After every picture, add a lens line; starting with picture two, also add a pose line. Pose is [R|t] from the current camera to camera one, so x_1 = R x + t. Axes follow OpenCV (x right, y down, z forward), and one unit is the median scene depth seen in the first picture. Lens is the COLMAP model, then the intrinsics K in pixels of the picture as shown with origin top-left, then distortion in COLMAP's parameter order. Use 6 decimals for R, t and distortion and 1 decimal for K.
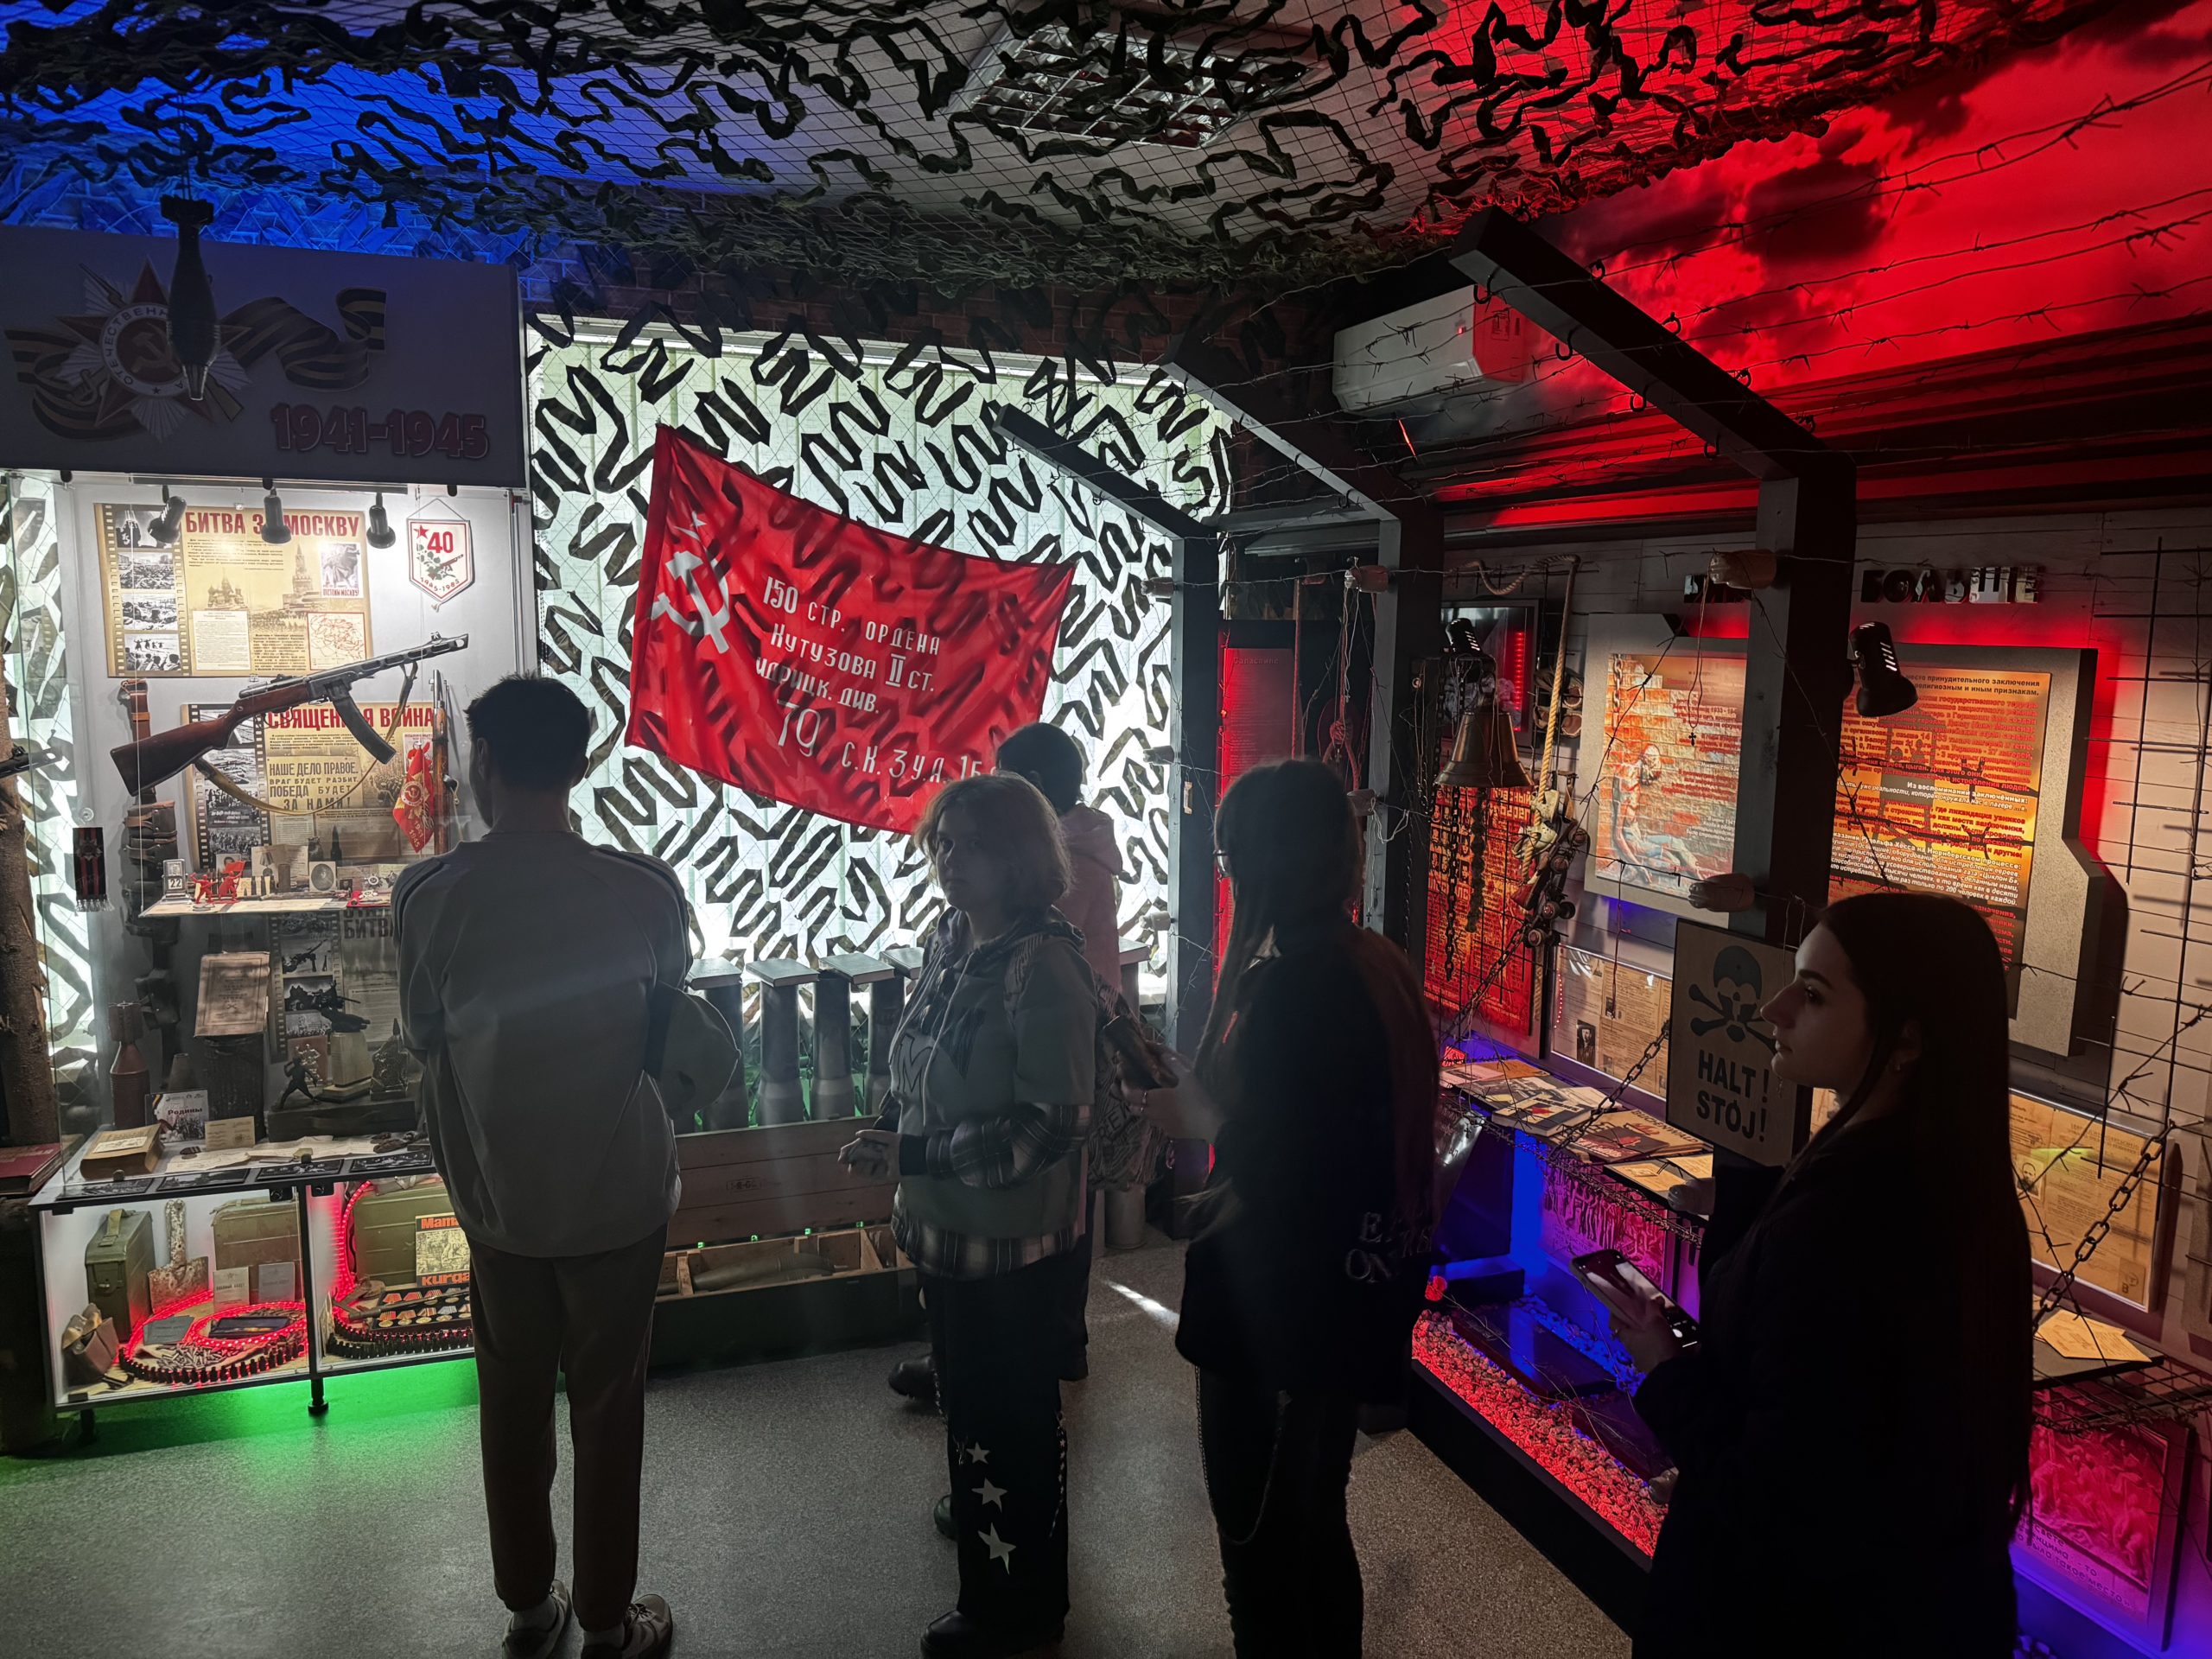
lens RADIAL K [[1547.8, 0, 1110.4], [0, 1547.8, 830.7], [0, 0, 1]] dist [0.006662, -0.004255]
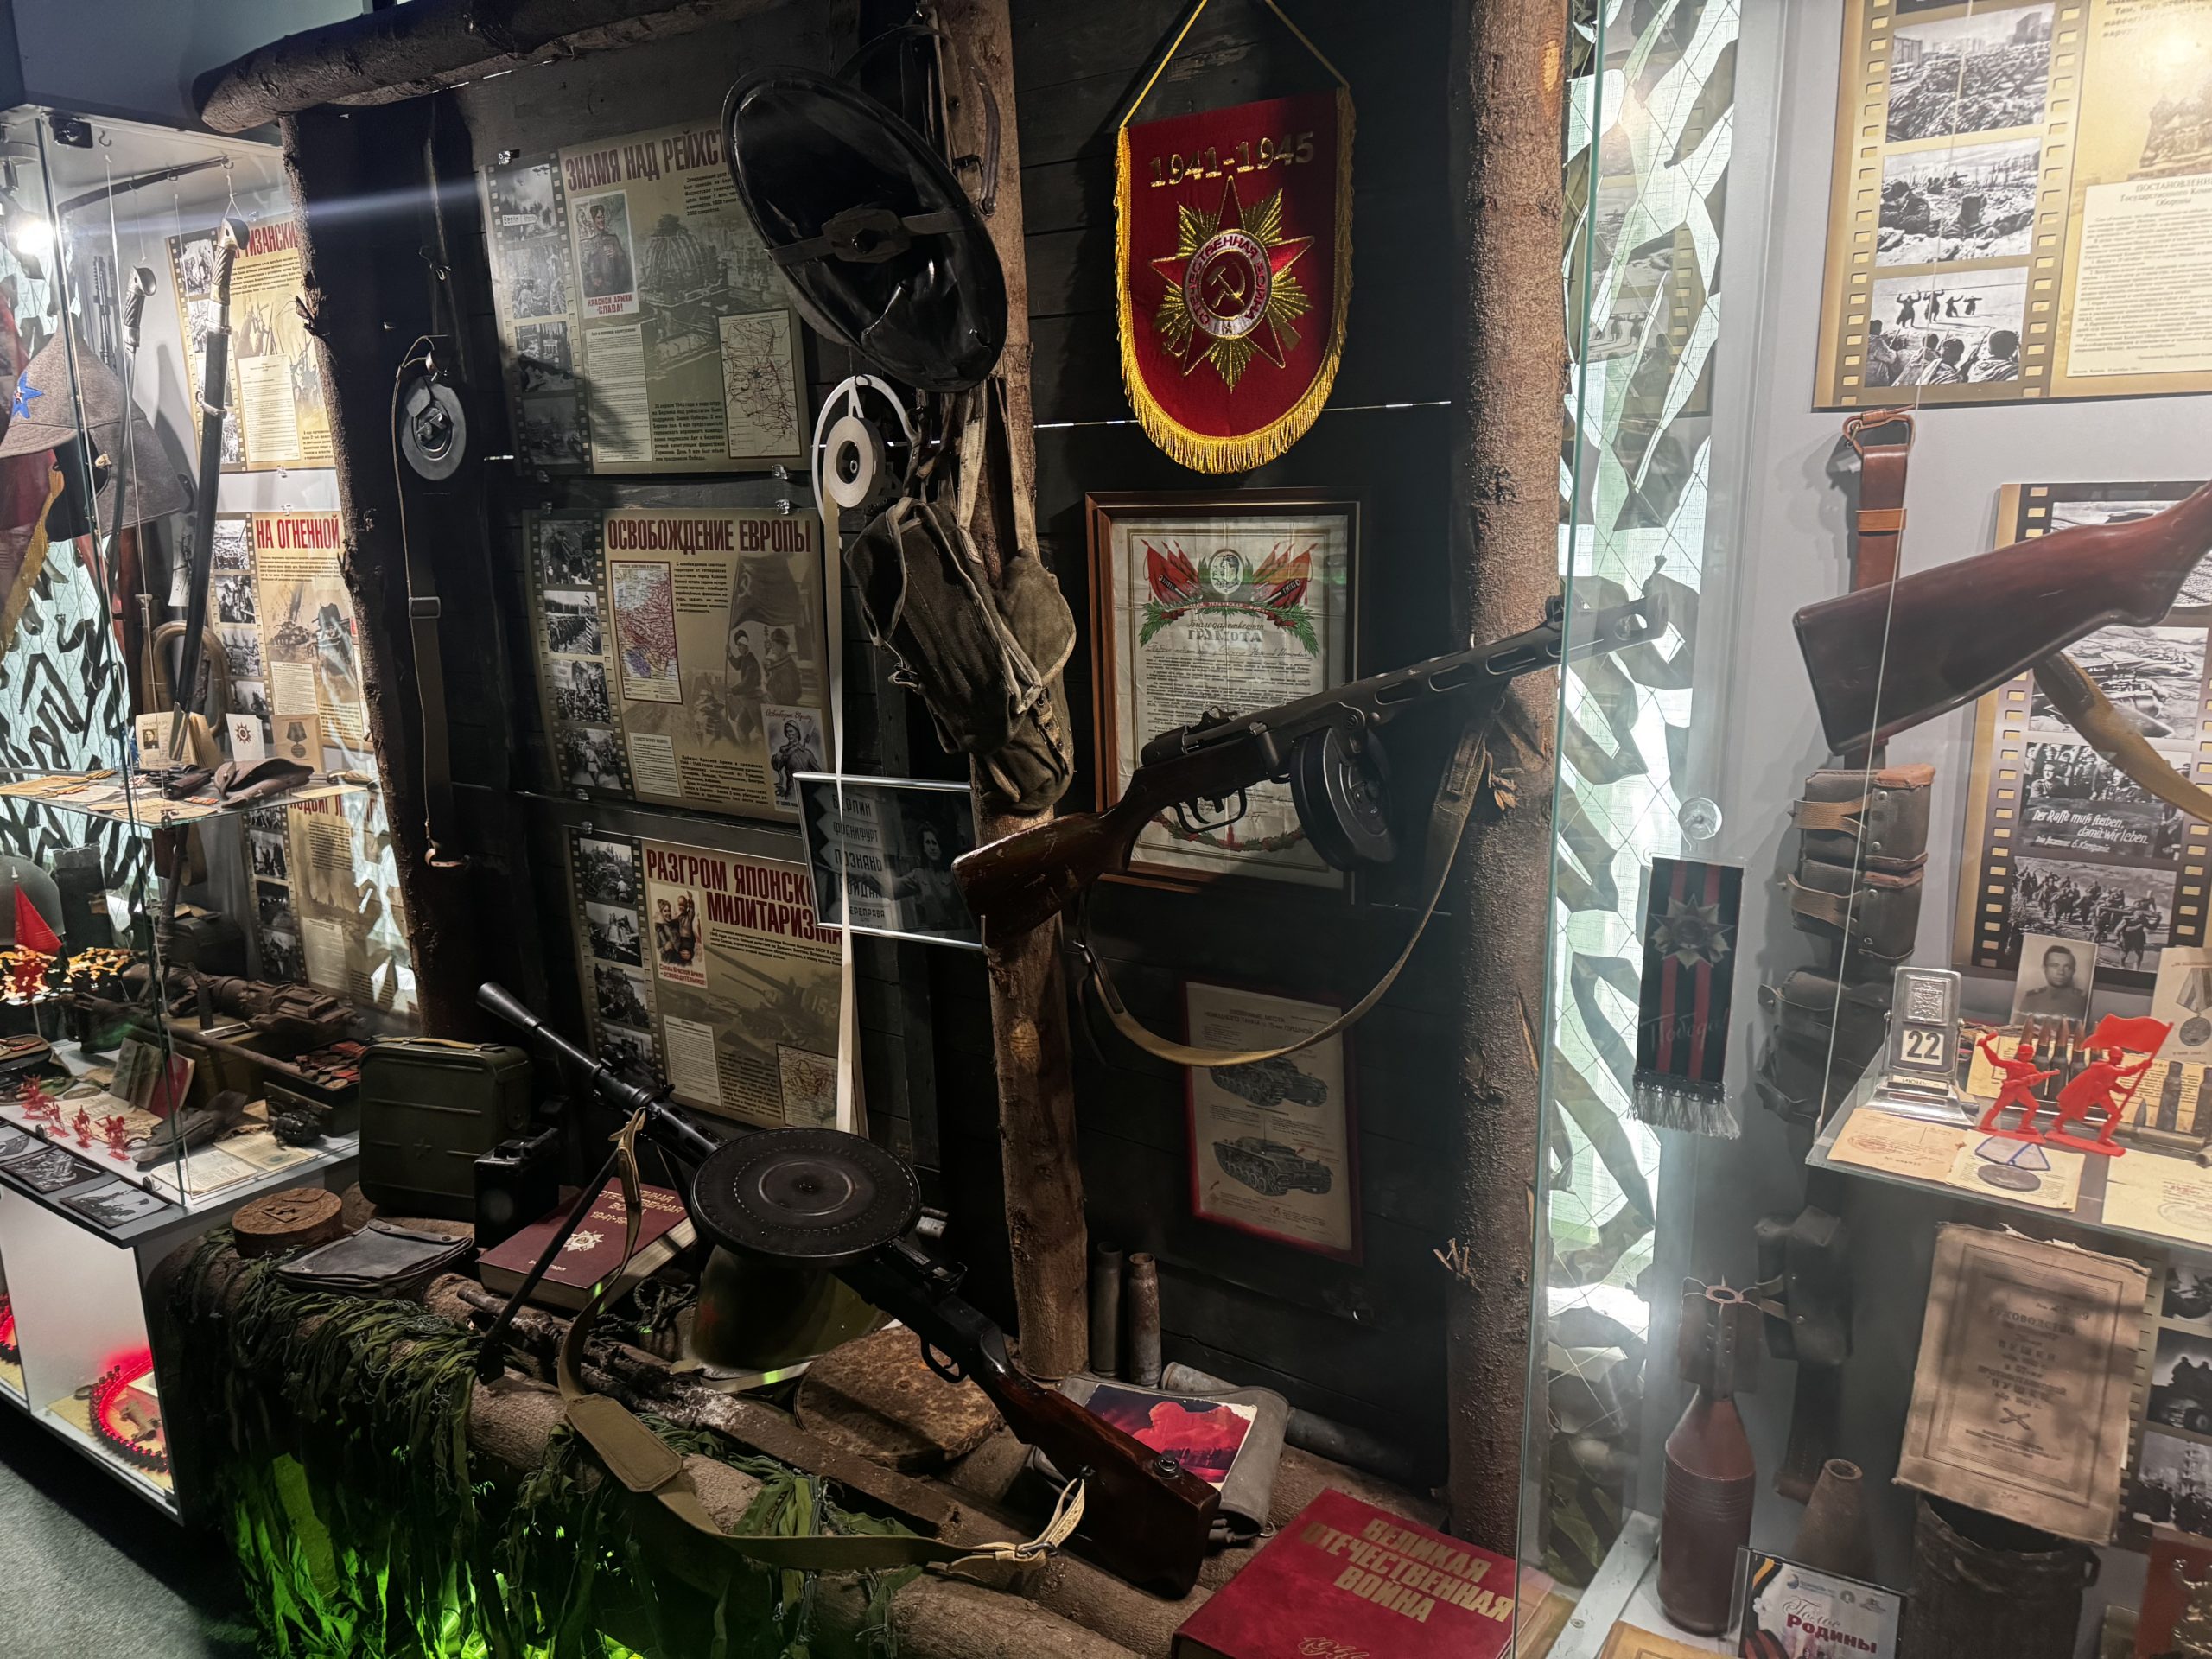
lens RADIAL K [[1547.8, 0, 1111.8], [0, 1547.8, 834.8], [0, 0, 1]] dist [0.006662, -0.004255]
pose [[0.577576, 0.158874, -0.800728, -0.434359], [-0.090202, 0.987293, 0.130827, -0.033654], [0.811338, -0.003336, 0.584567, 0.654574]]
